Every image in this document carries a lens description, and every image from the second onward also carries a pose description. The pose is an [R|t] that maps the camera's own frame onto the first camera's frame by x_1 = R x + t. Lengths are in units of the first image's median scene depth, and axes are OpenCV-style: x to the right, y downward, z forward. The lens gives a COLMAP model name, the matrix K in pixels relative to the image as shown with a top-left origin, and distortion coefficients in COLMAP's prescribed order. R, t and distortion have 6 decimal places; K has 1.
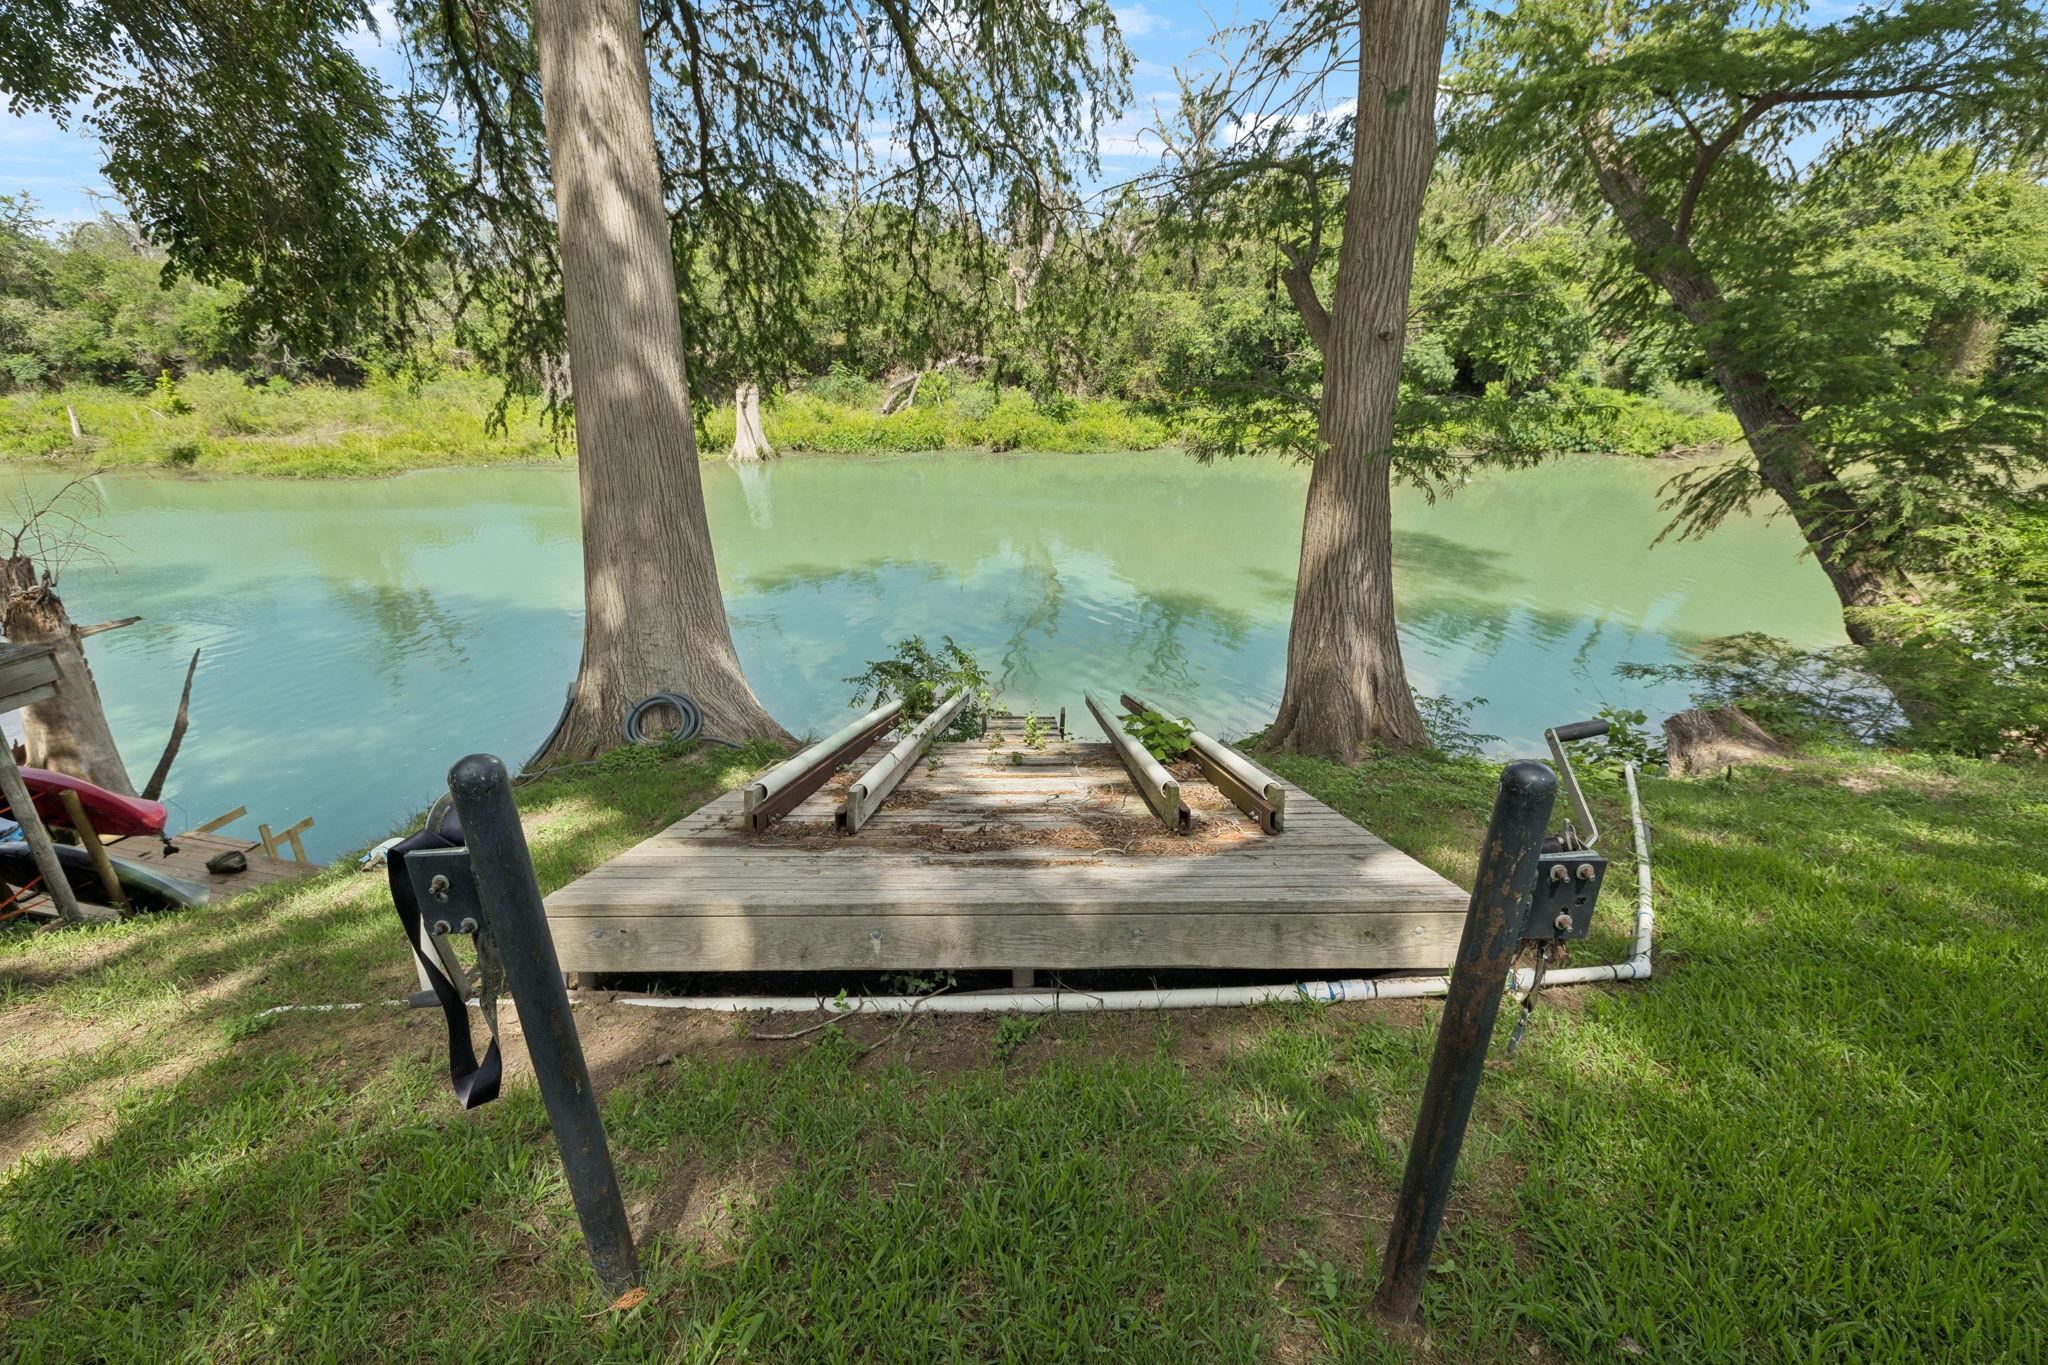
lens RADIAL K [[867.8, 0, 1032.5], [0, 867.8, 677.2], [0, 0, 1]] dist [0.001881, 0.000573]
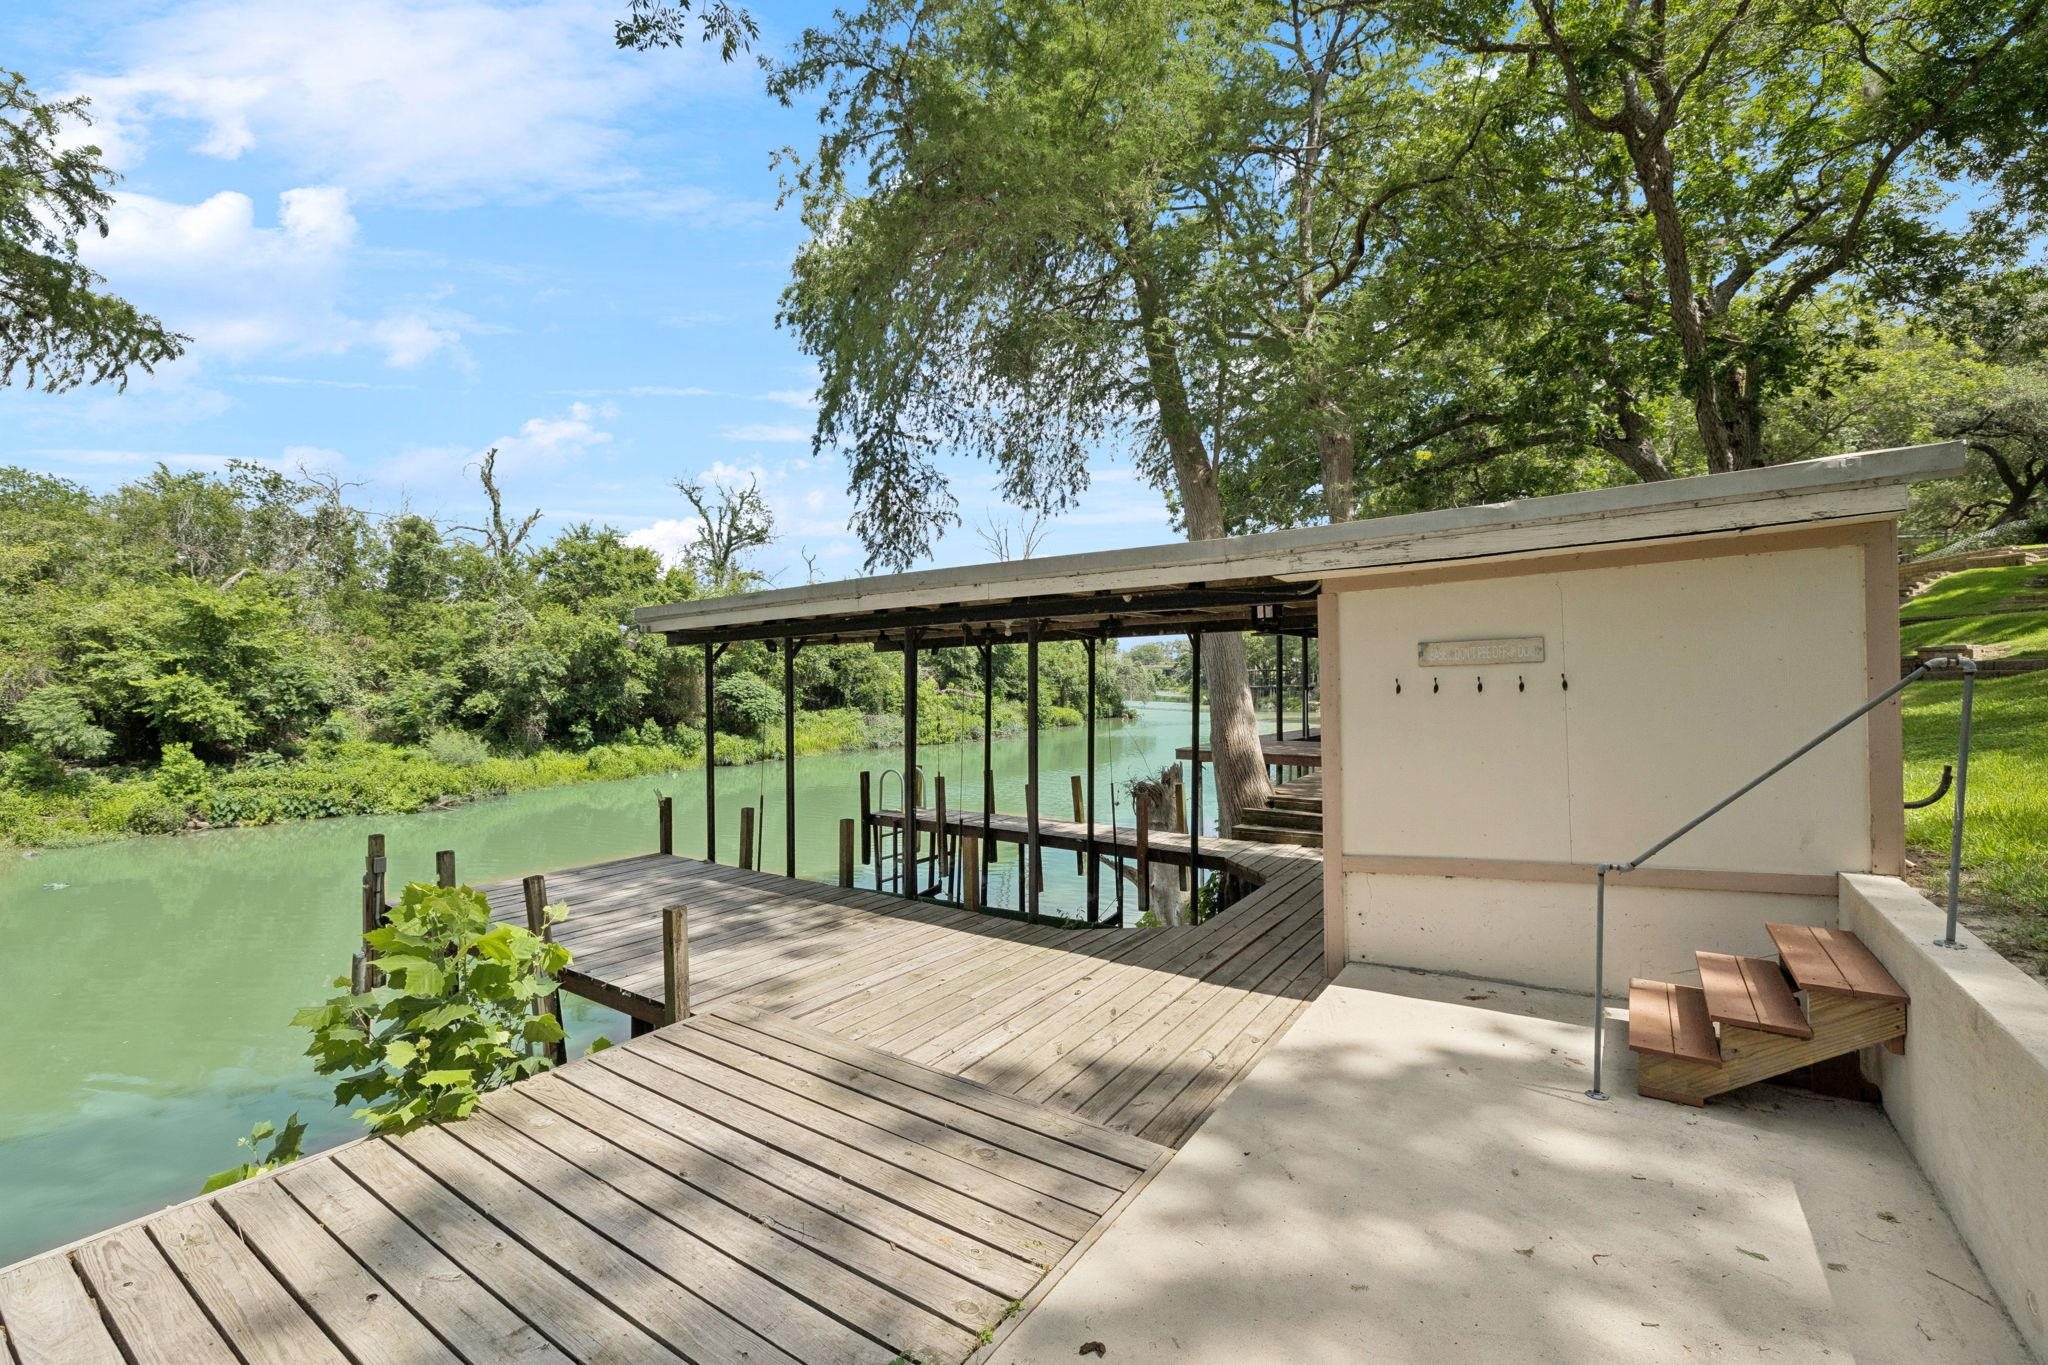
lens RADIAL K [[873.7, 0, 1024.0], [0, 873.7, 682.5], [0, 0, 1]] dist [-0.002172, -0.000056]
pose [[0.504877, -0.003388, 0.863184, 0.253277], [0.339532, 0.920163, -0.194981, 0.006487], [-0.793610, 0.391520, 0.465720, 0.047872]]
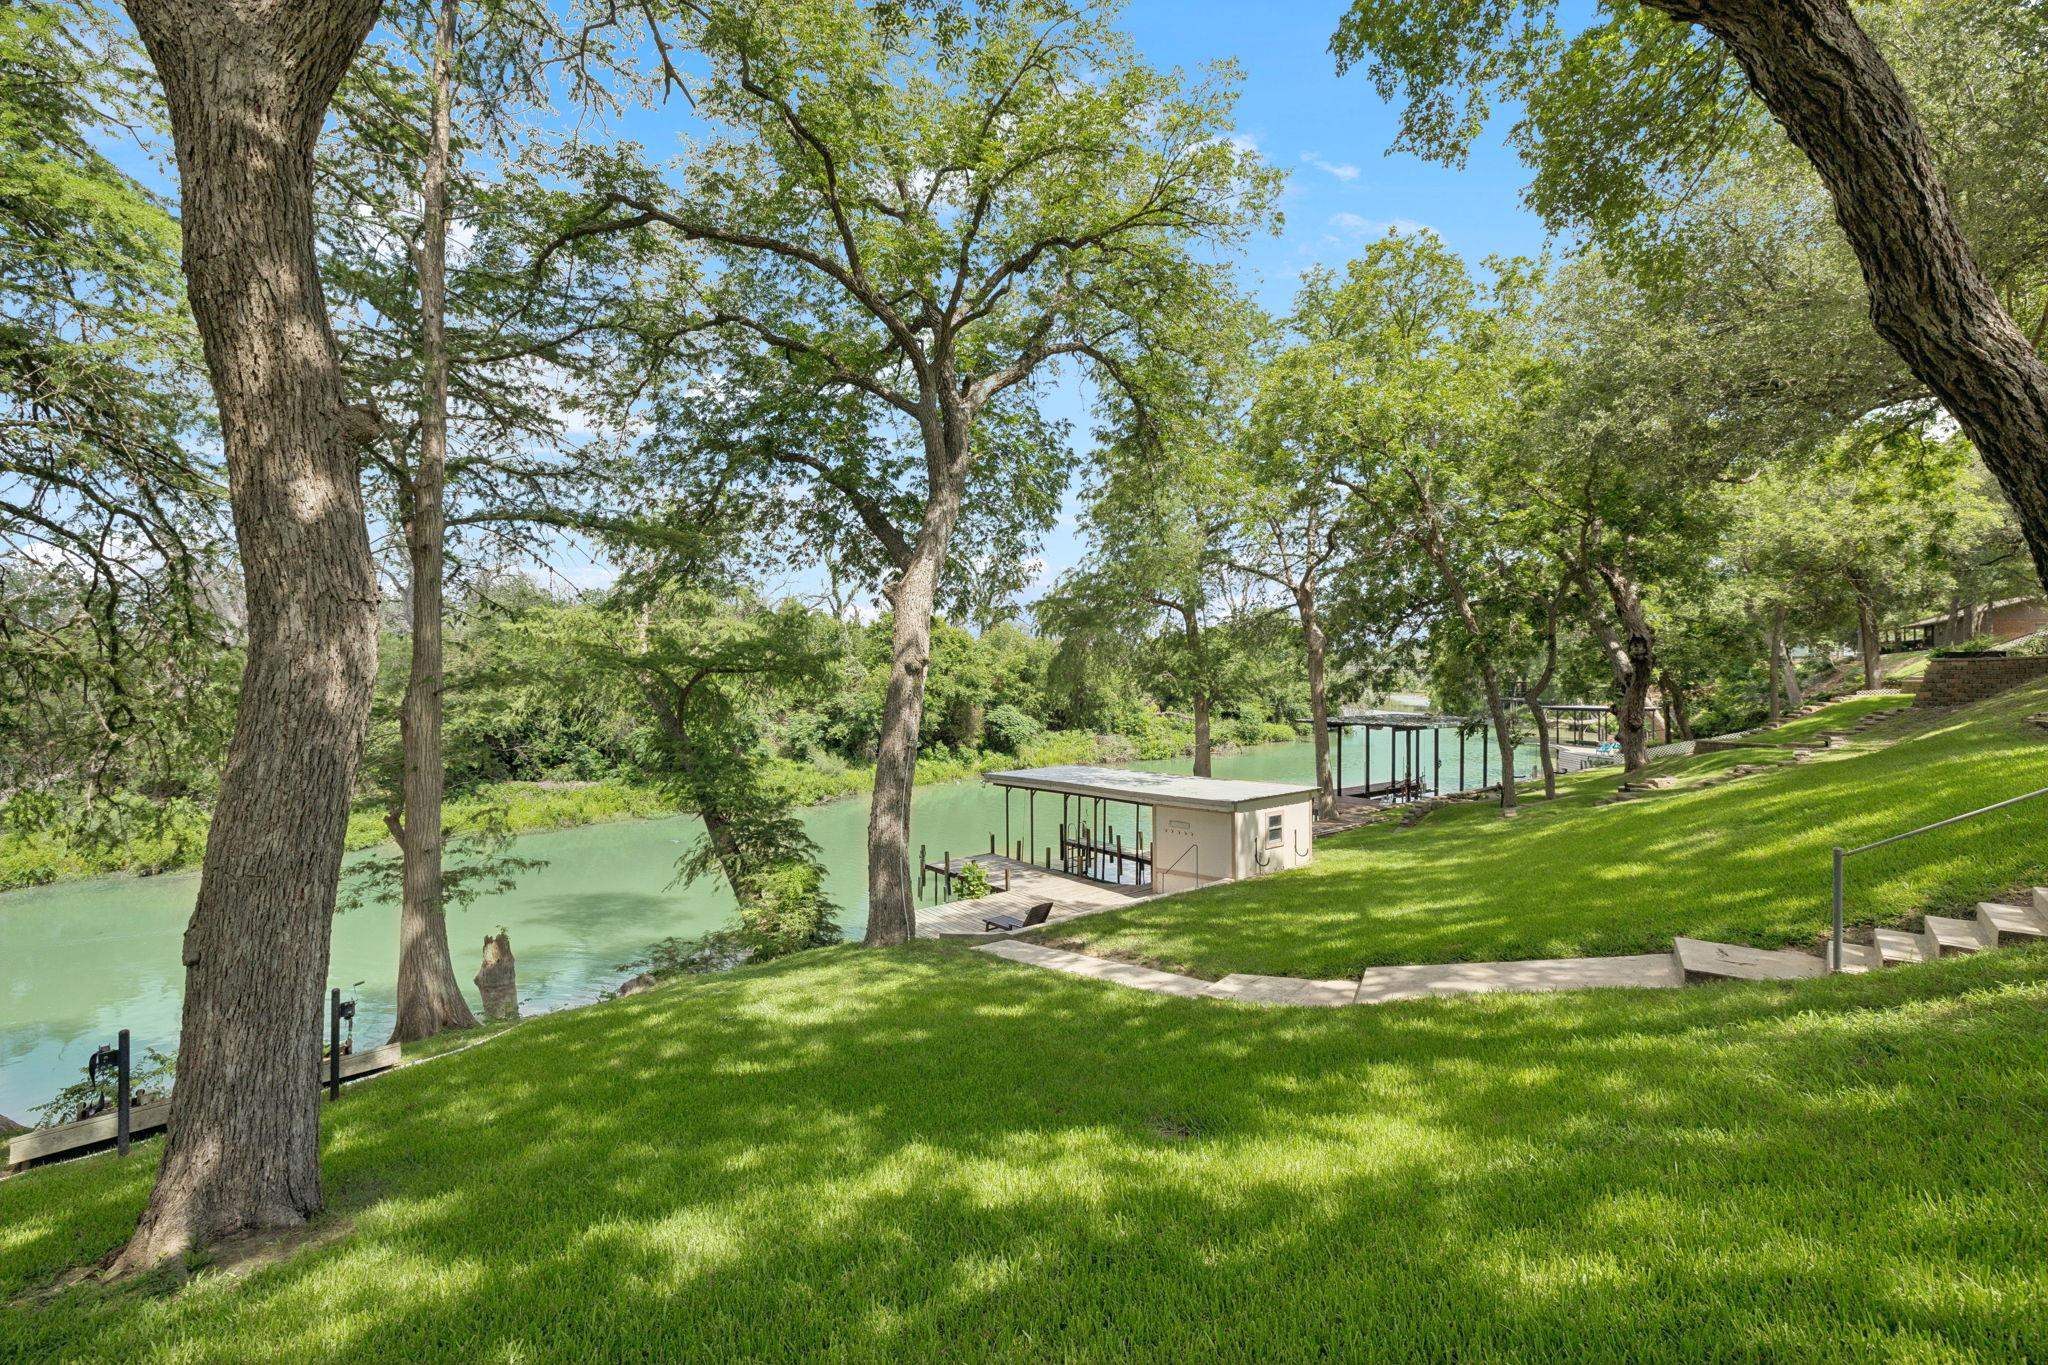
lens RADIAL K [[867.8, 0, 1032.5], [0, 867.8, 677.2], [0, 0, 1]] dist [0.001881, 0.000573]
pose [[0.718134, -0.000274, 0.695905, -0.009677], [0.266470, 0.923894, -0.274617, 0.035131], [-0.642867, 0.382650, 0.663552, -0.236958]]
